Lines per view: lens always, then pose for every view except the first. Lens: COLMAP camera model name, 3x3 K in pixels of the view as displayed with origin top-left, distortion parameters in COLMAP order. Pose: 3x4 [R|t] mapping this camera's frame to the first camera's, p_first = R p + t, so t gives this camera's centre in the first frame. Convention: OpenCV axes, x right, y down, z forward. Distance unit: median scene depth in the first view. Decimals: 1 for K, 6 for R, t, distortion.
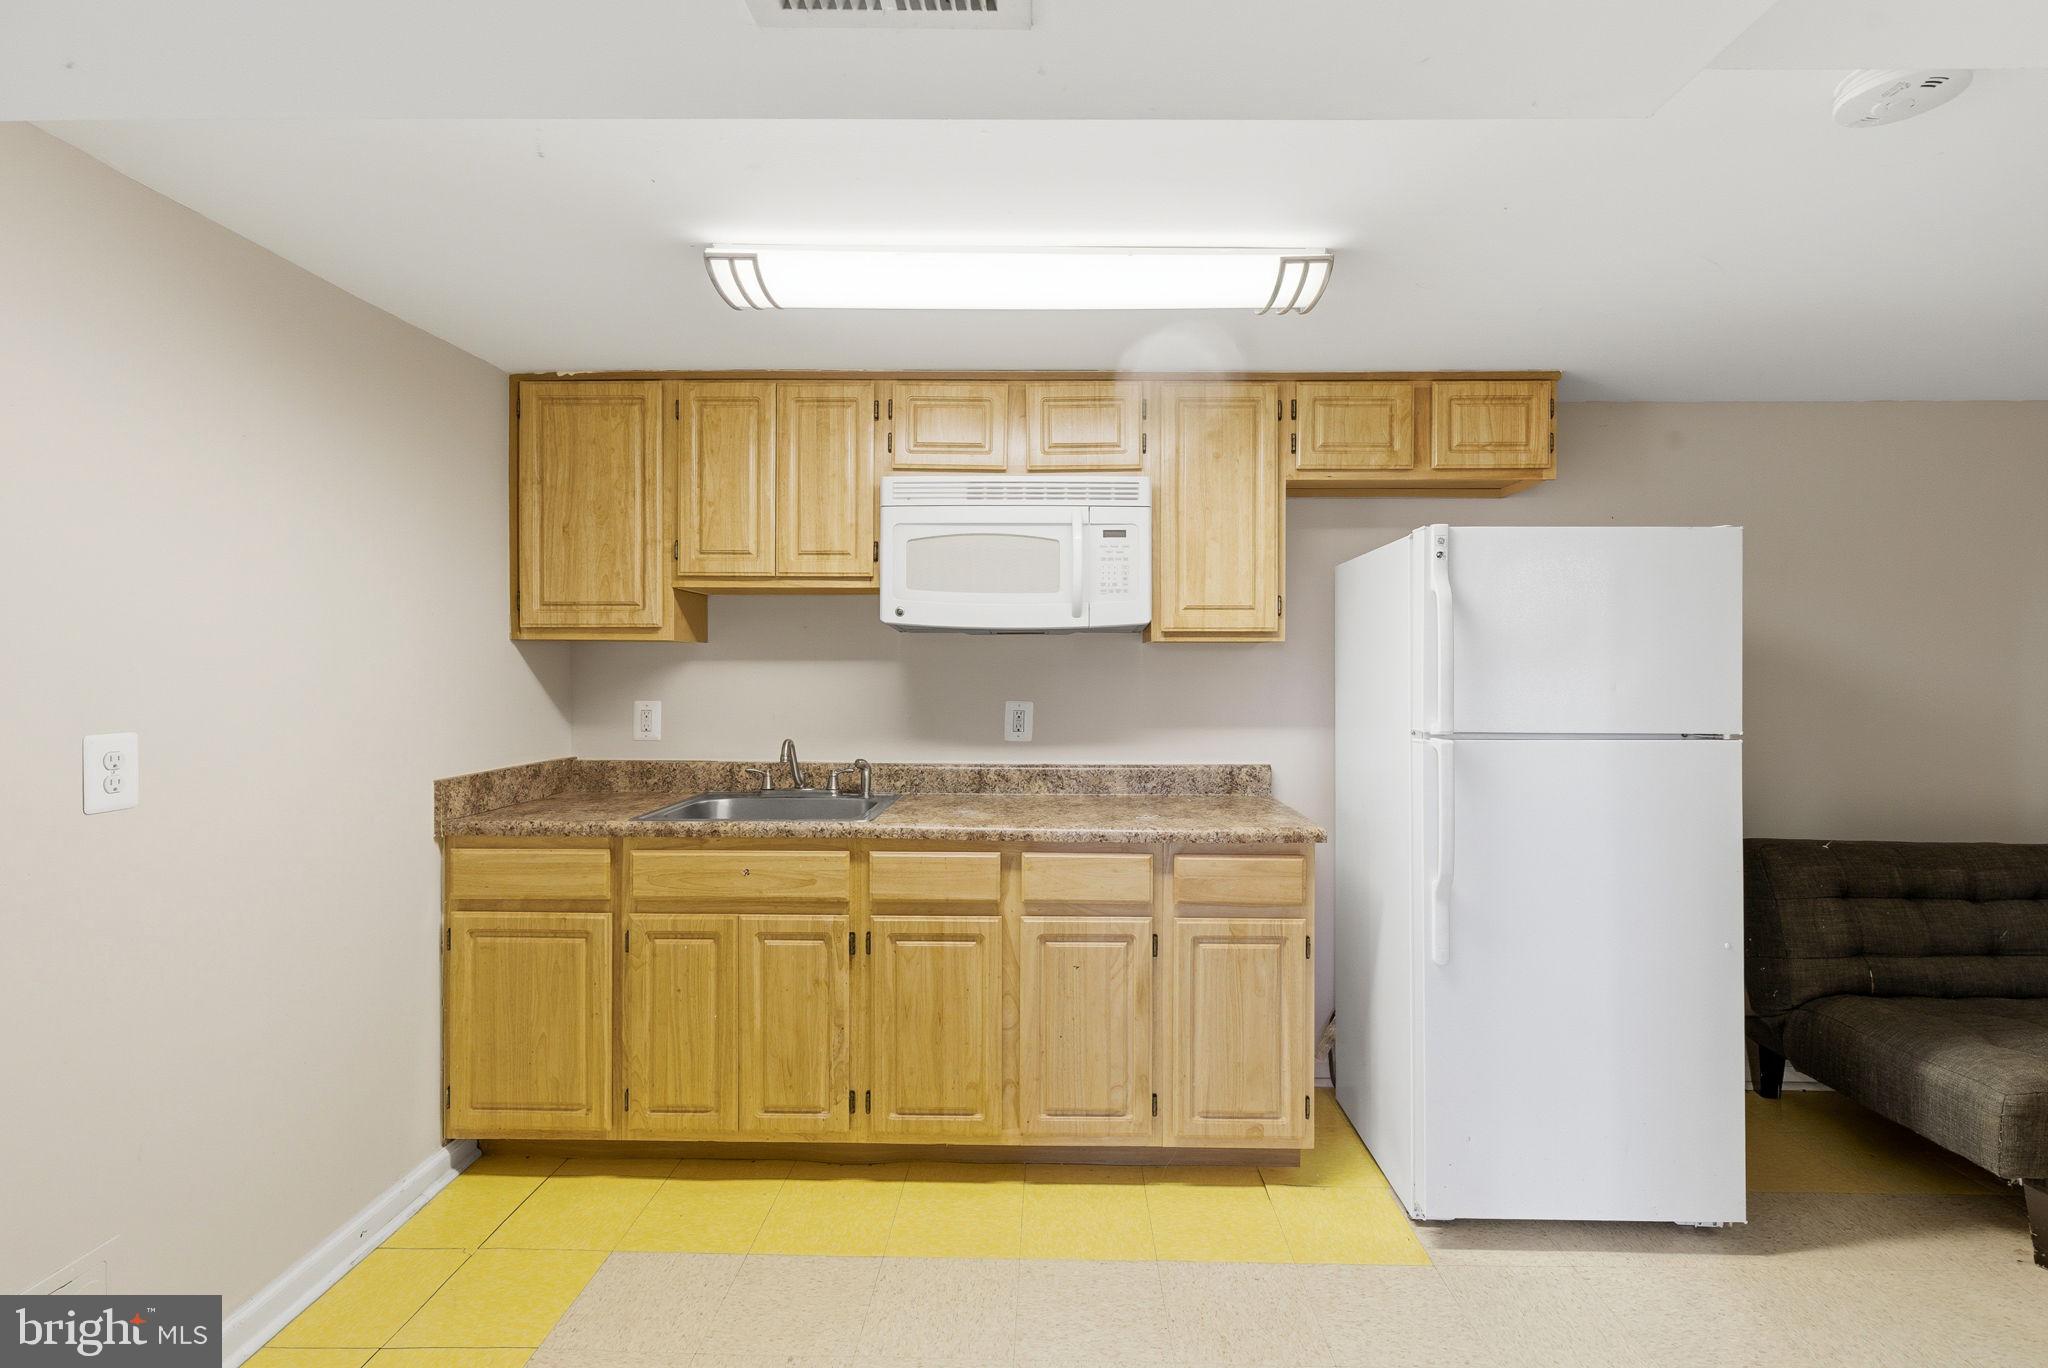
lens RADIAL K [[945.7, 0, 1029.3], [0, 945.7, 673.1], [0, 0, 1]] dist [0.000282, 0.001452]
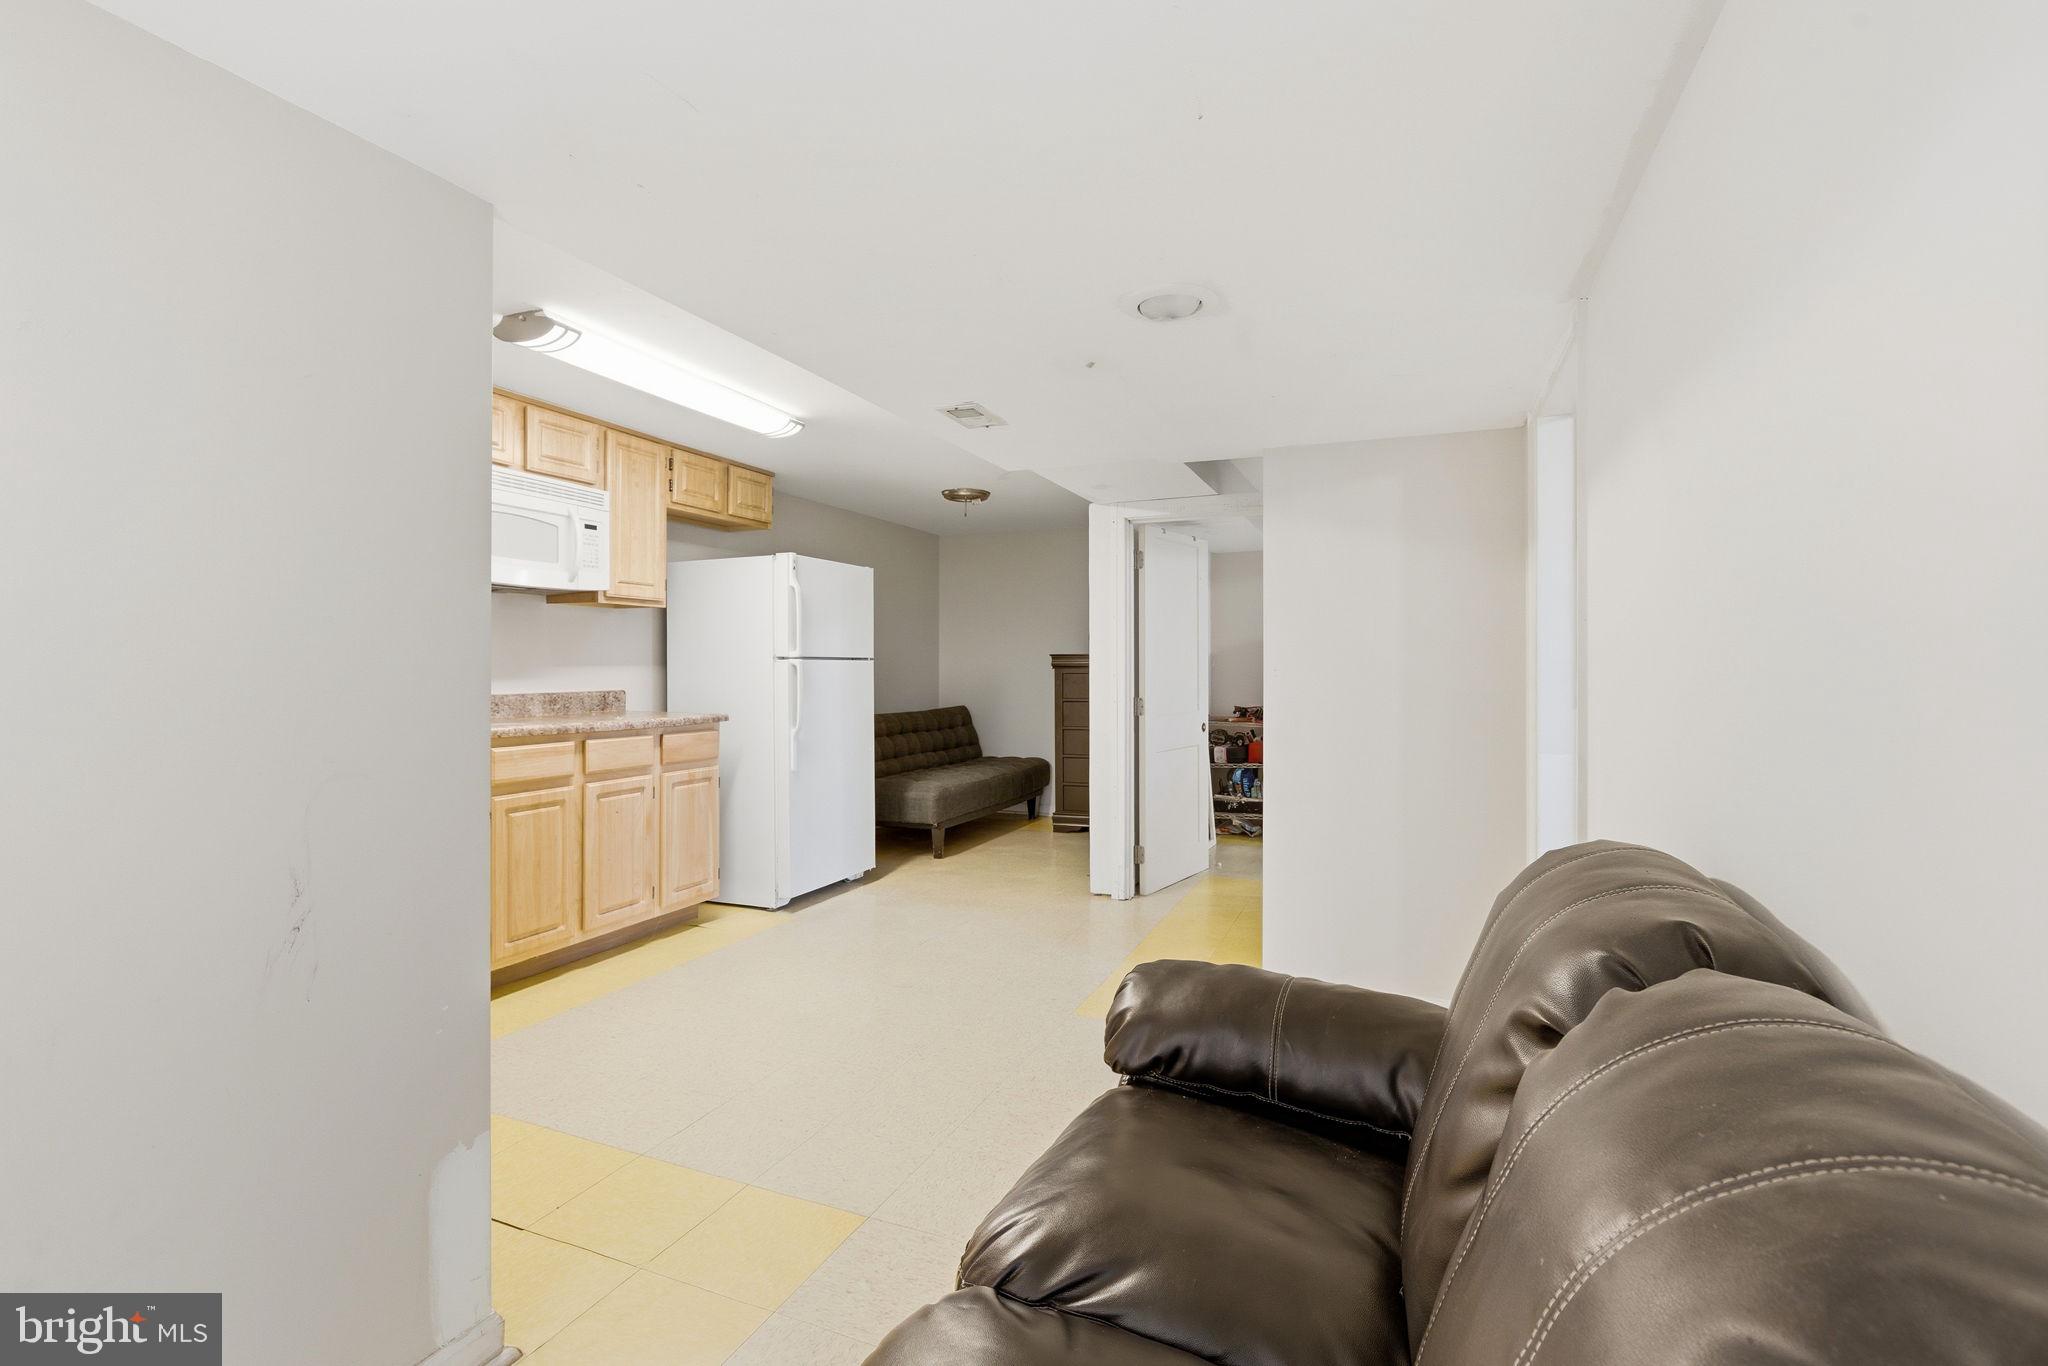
lens RADIAL K [[945.7, 0, 1017.4], [0, 945.7, 674.4], [0, 0, 1]] dist [0.000282, 0.001452]
pose [[0.373924, -0.009414, 0.927412, -1.116798], [0.000830, 0.999951, 0.009816, 0.072803], [-0.927459, -0.002901, 0.373913, -0.171450]]
